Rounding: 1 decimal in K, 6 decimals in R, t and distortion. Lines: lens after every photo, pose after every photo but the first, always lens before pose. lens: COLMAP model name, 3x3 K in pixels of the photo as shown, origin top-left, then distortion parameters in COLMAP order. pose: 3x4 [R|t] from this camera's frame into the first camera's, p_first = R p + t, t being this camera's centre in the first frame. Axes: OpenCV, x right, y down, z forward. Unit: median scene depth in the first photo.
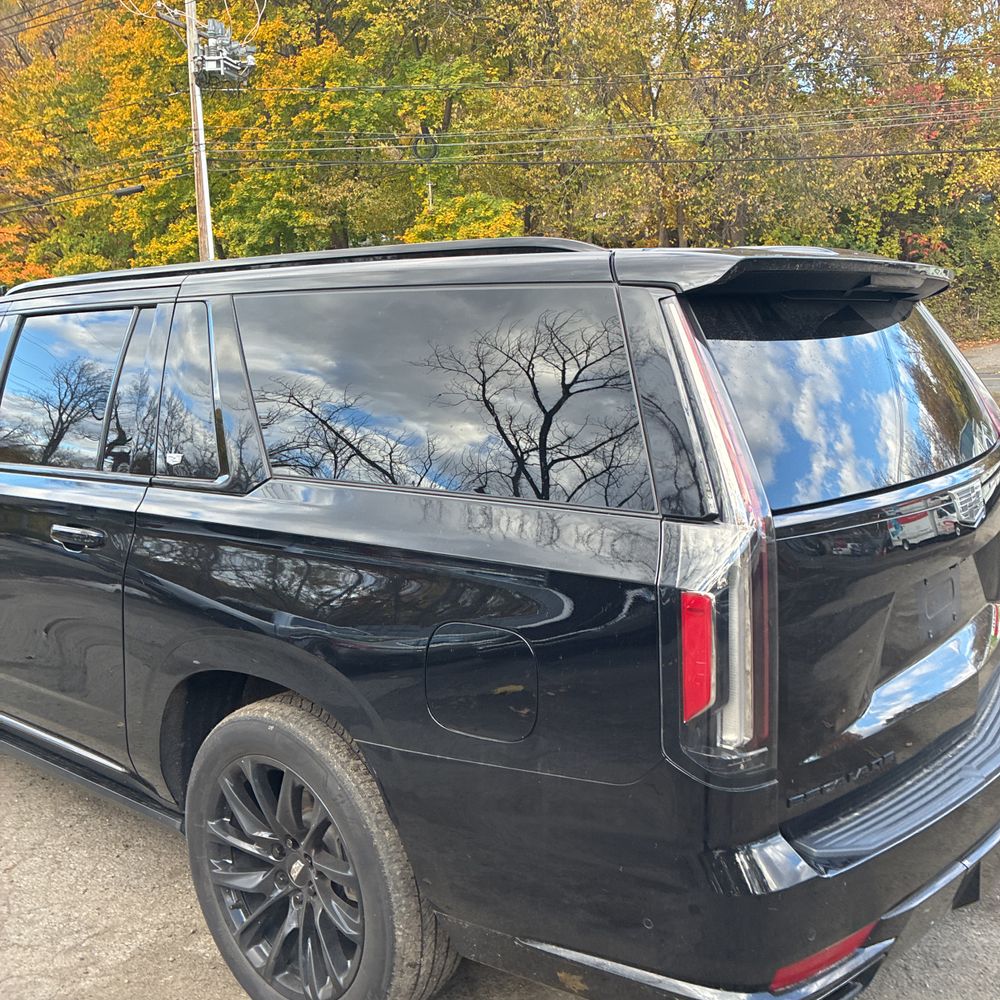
lens RADIAL K [[1006.2, 0, 501.0], [0, 1006.2, 484.5], [0, 0, 1]] dist [-0.005734, 0.016528]
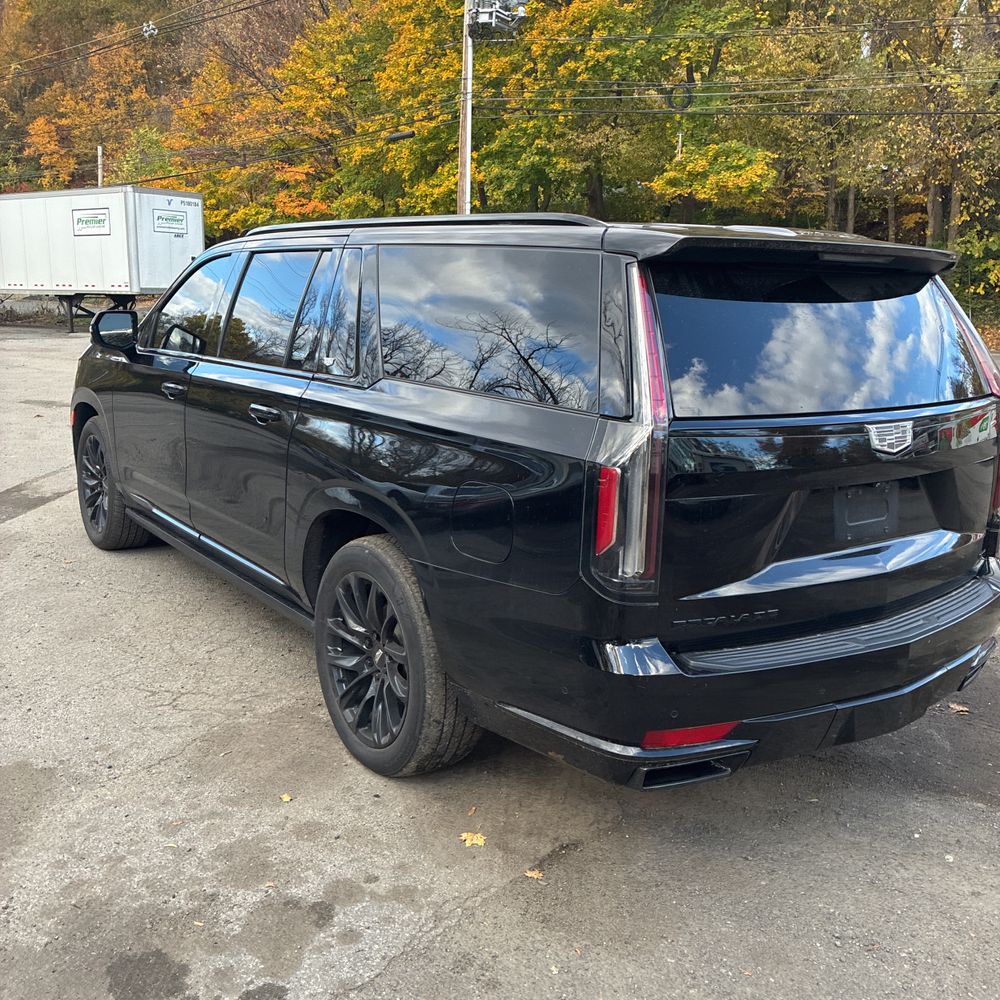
lens RADIAL K [[1042.4, 0, 499.4], [0, 1042.4, 473.9], [0, 0, 1]] dist [0.006472, 0.028654]
pose [[0.961710, 0.098408, -0.255792, 0.253741], [-0.089554, 0.994916, 0.046065, 0.037015], [0.259025, -0.021394, 0.965634, -0.299675]]
